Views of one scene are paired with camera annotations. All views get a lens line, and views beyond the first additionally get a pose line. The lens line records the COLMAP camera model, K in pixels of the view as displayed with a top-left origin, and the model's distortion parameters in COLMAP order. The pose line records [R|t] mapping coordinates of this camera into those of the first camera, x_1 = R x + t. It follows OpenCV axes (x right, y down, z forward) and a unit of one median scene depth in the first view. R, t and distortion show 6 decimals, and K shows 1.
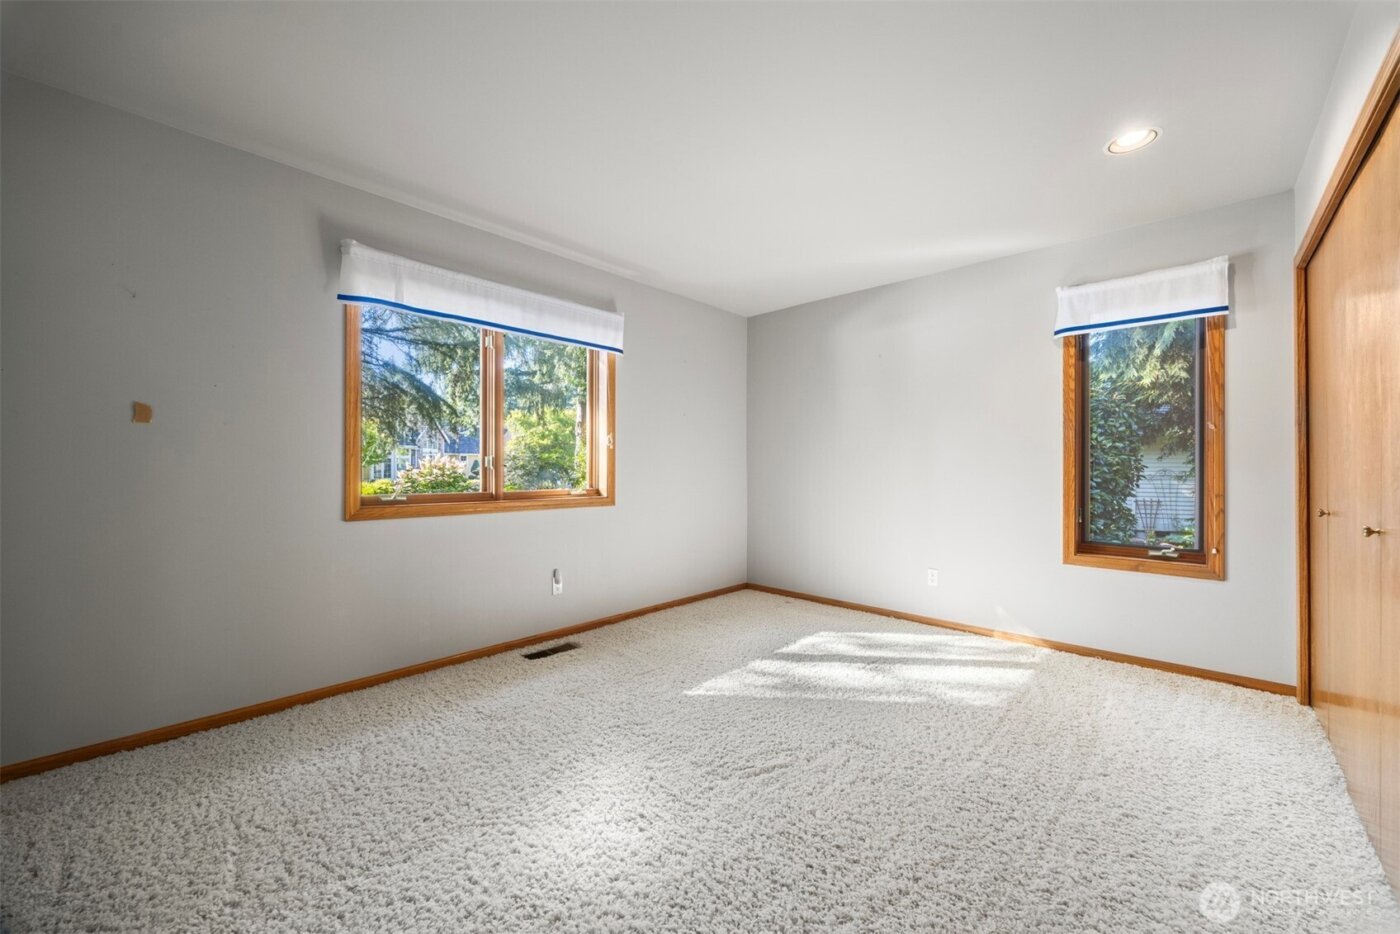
lens RADIAL K [[544.3, 0, 701.4], [0, 544.3, 464.8], [0, 0, 1]] dist [-0.001684, -0.000214]
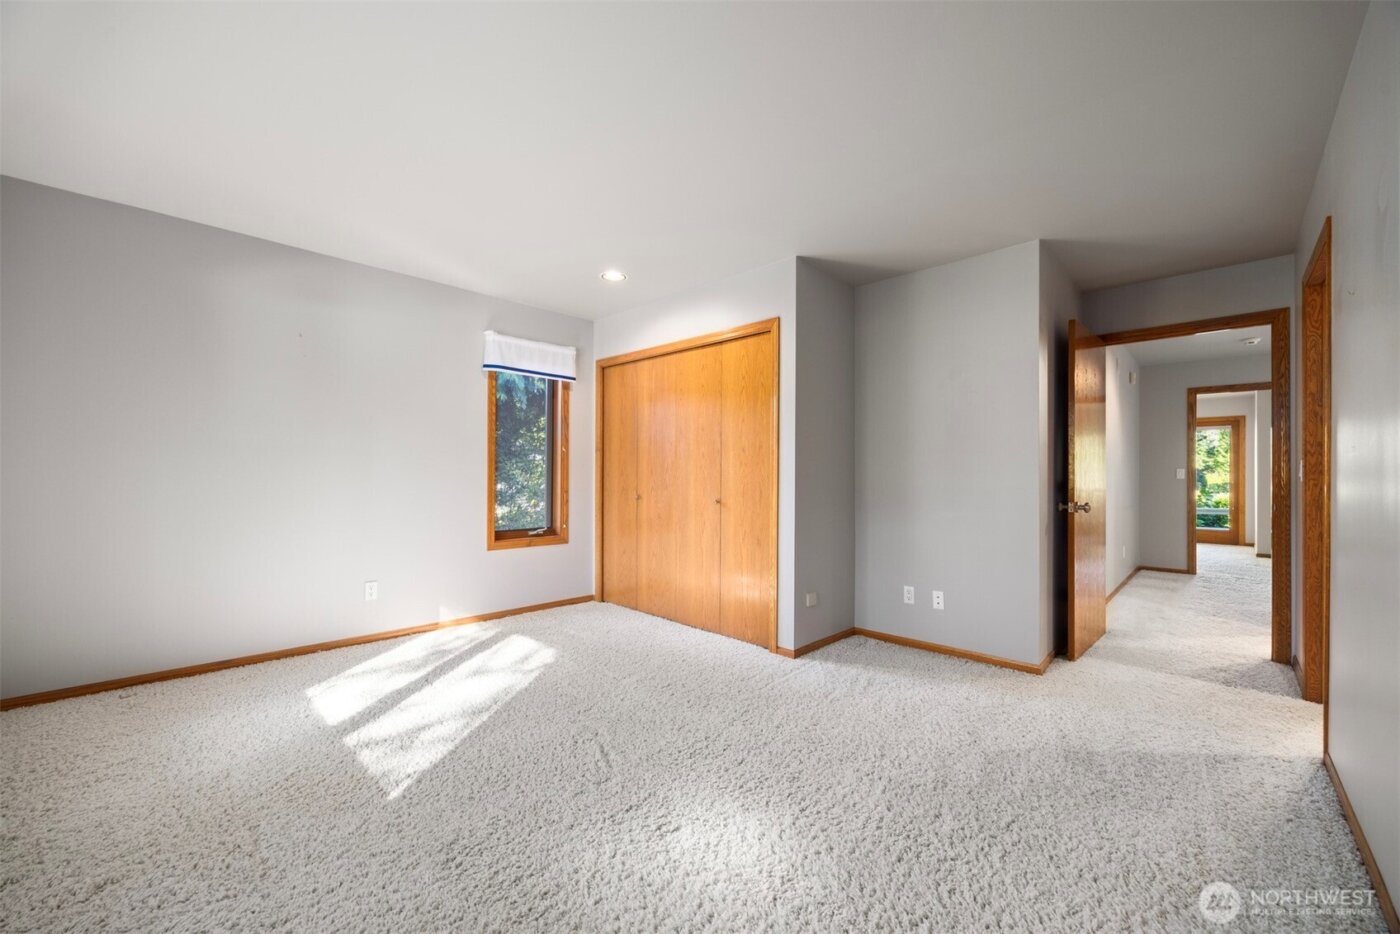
lens RADIAL K [[544.3, 0, 701.3], [0, 544.3, 472.9], [0, 0, 1]] dist [-0.001684, -0.000214]
pose [[0.027027, 0.002242, 0.999632, -0.614637], [-0.008751, 0.999960, -0.002006, -0.000535], [-0.999596, -0.008694, 0.027046, 0.502794]]
